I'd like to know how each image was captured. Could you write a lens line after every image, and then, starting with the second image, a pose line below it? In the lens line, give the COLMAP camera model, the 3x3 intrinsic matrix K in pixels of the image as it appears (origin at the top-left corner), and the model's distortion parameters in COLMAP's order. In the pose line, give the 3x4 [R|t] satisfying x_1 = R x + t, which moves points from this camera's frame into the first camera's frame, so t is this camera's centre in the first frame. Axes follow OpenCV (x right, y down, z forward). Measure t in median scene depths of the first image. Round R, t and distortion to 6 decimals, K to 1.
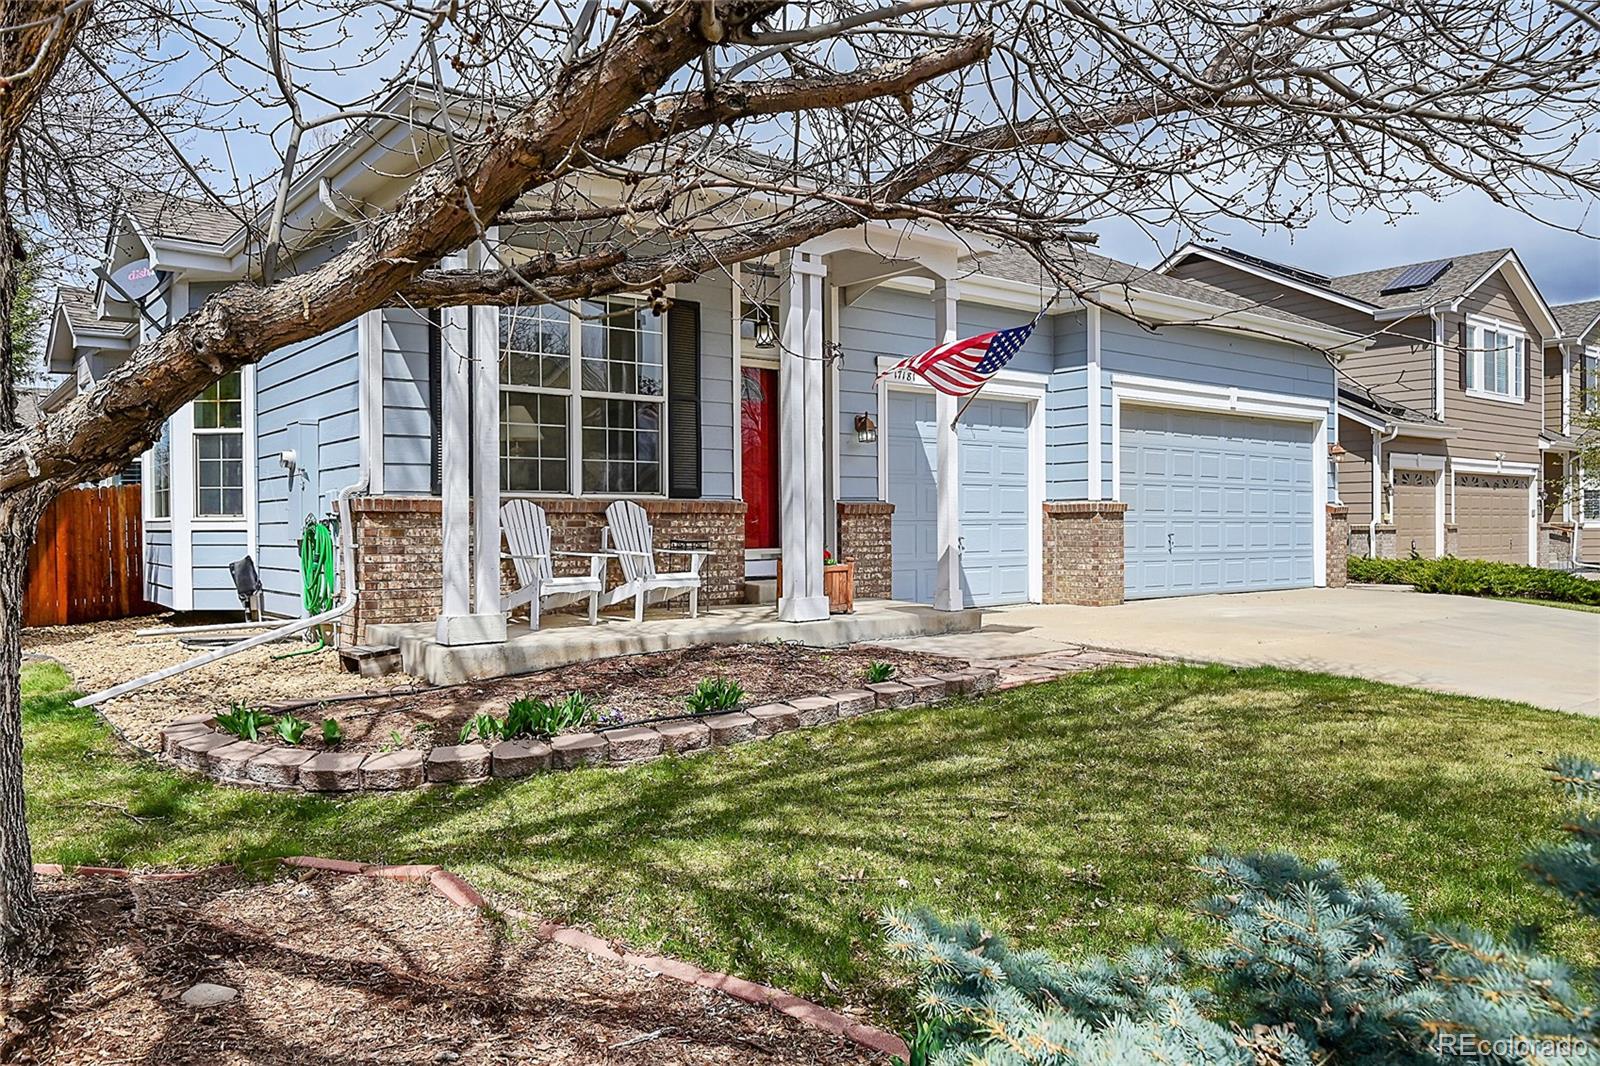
lens RADIAL K [[1132.2, 0, 800.0], [0, 1132.2, 533.0], [0, 0, 1]] dist [-0.001217, -0.000054]
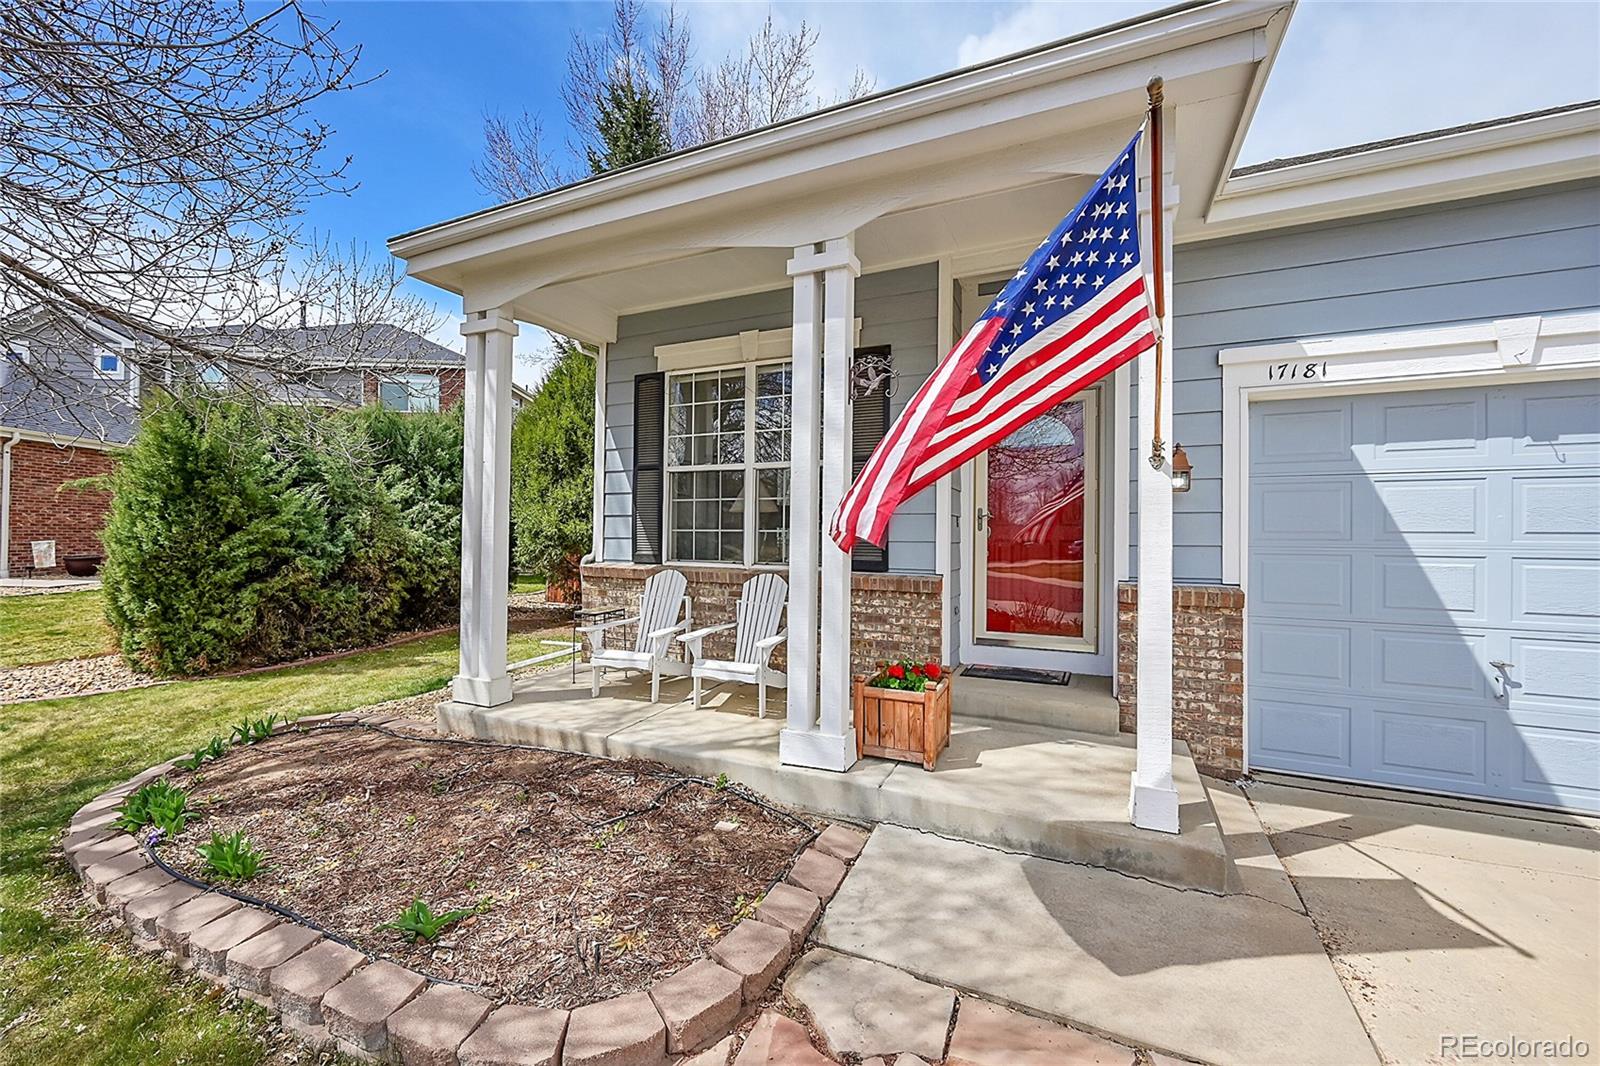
lens RADIAL K [[637.0, 0, 804.6], [0, 637.0, 531.3], [0, 0, 1]] dist [0.000913, 0.000073]
pose [[0.444853, 0.004571, -0.895592, 0.280110], [-0.020475, 0.999778, -0.005067, -0.051200], [0.895370, 0.020591, 0.444847, 0.642896]]
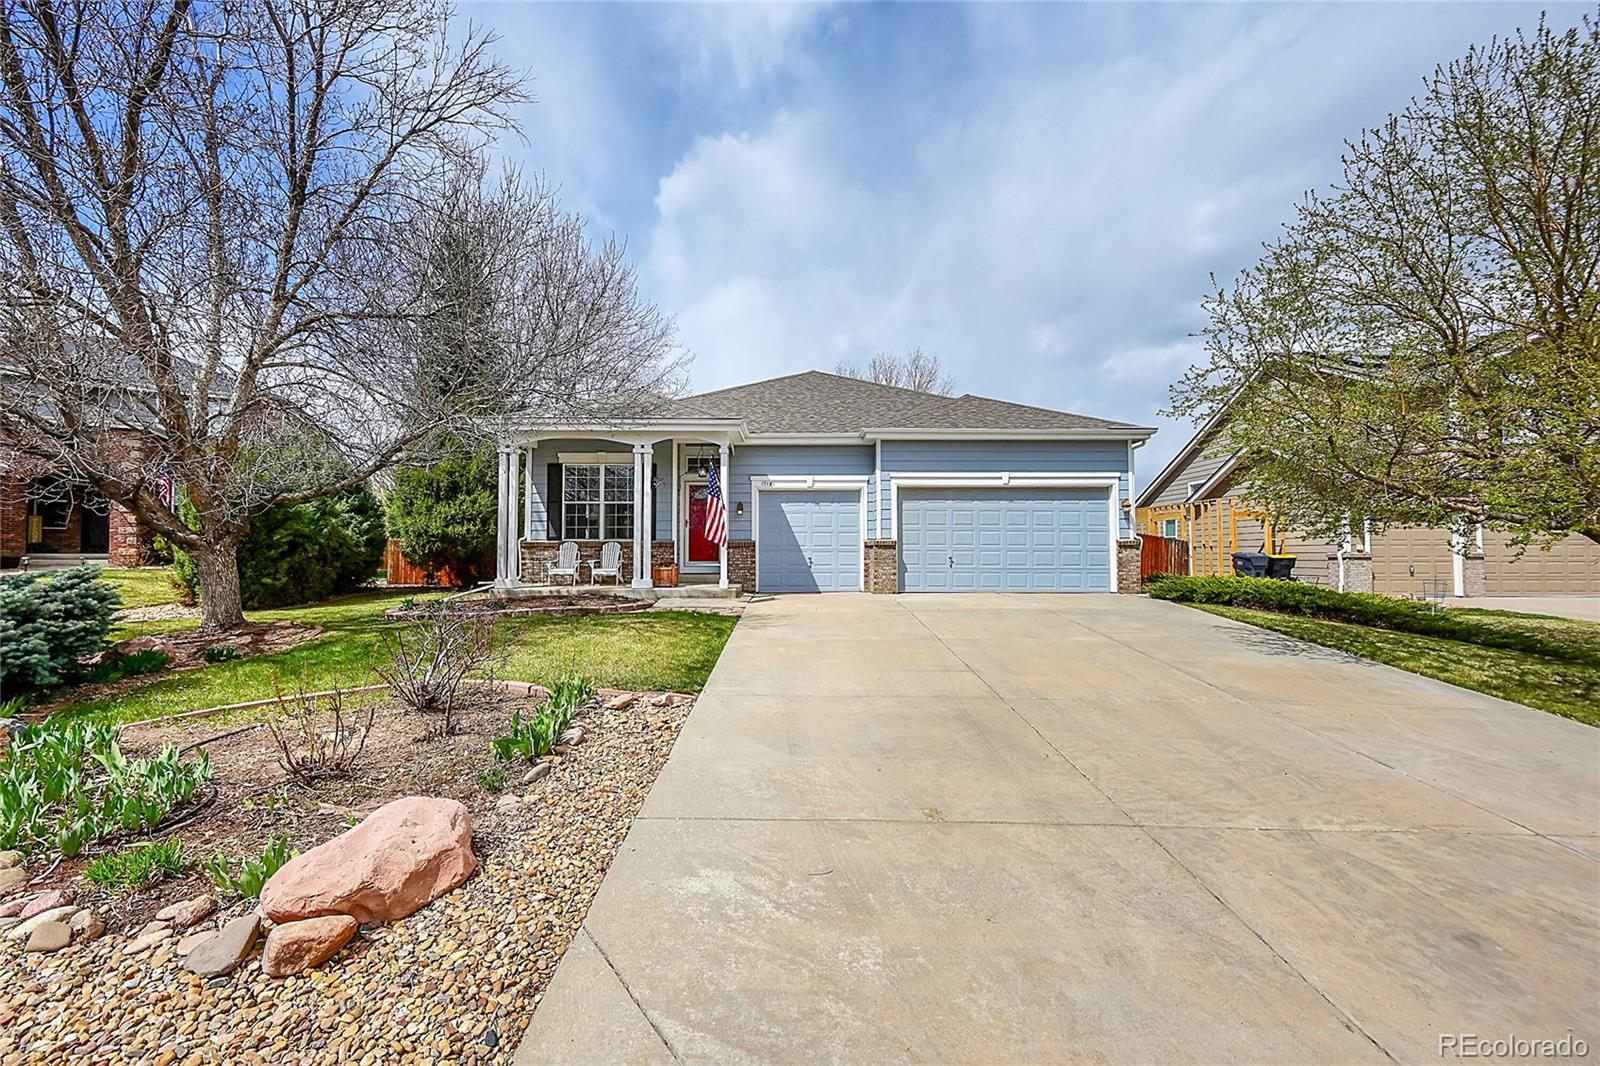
lens RADIAL K [[637.0, 0, 804.6], [0, 637.0, 531.3], [0, 0, 1]] dist [0.000913, 0.000073]
pose [[0.786910, -0.015753, -0.616867, 0.927535], [-0.008075, 0.999326, -0.035821, -0.002643], [0.617015, 0.033169, 0.786252, 0.077079]]
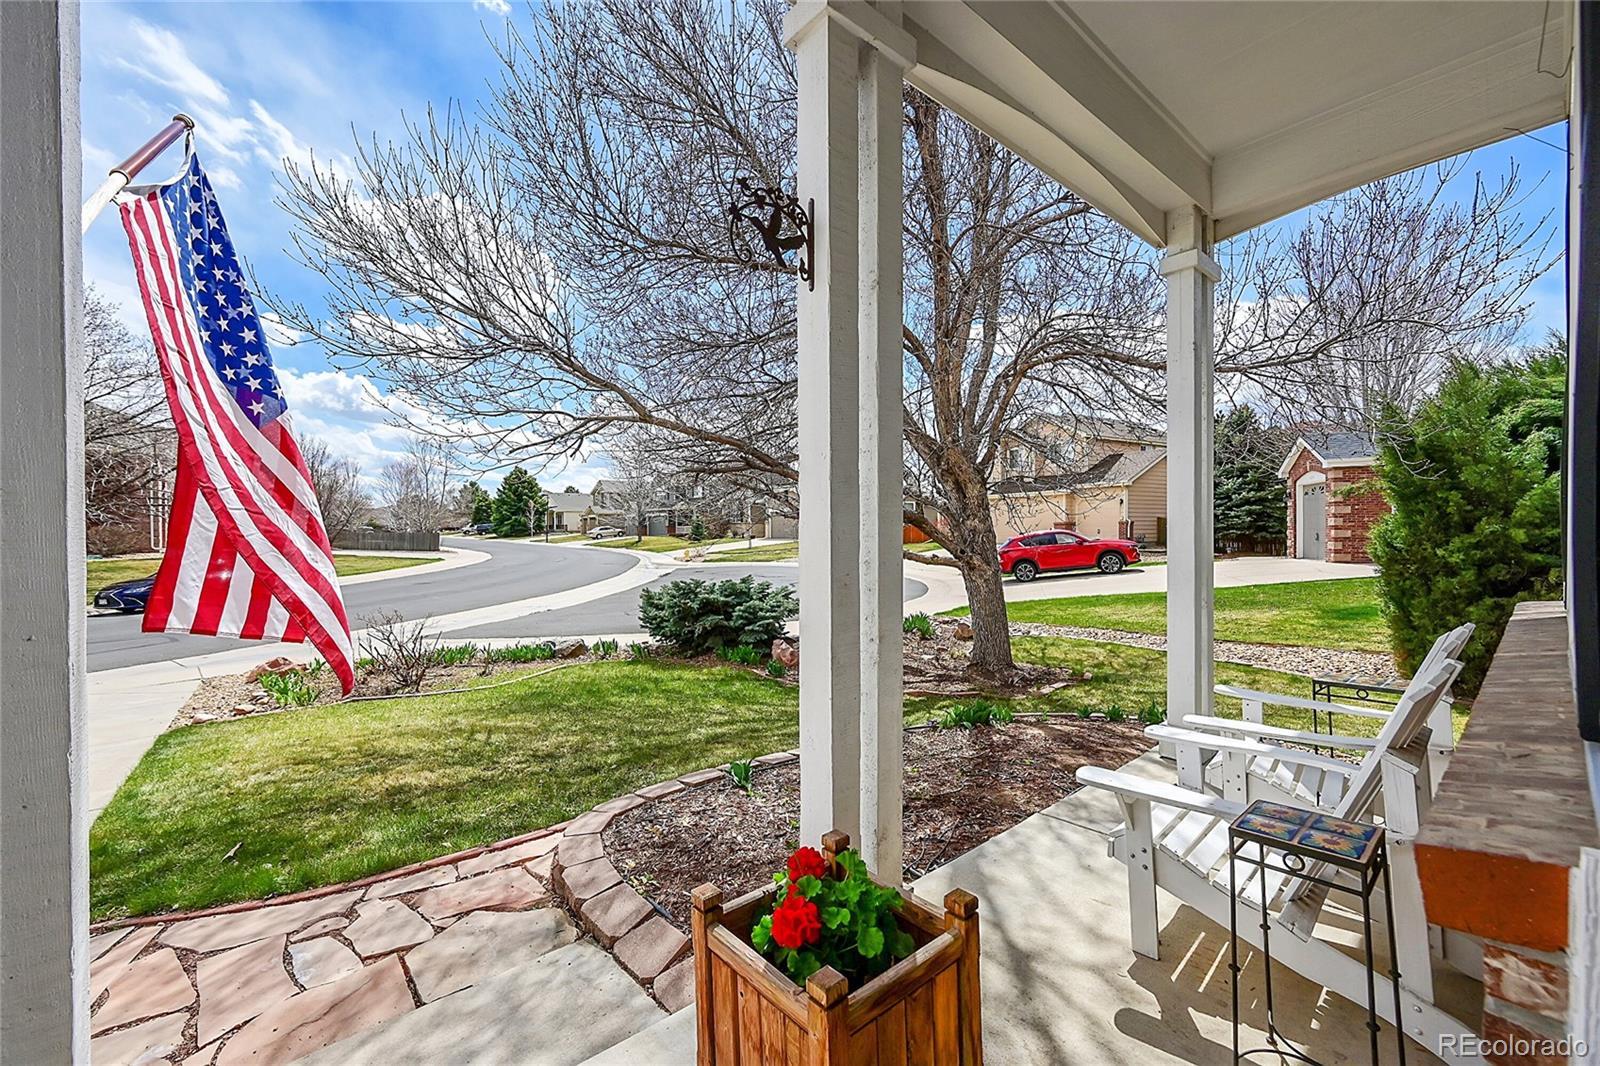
lens RADIAL K [[637.0, 0, 804.6], [0, 637.0, 531.3], [0, 0, 1]] dist [0.000913, 0.000073]
pose [[-0.999735, 0.016959, -0.015567, 0.013600], [0.016879, 0.999844, 0.005282, -0.057320], [0.015654, 0.005018, -0.999865, 0.967991]]
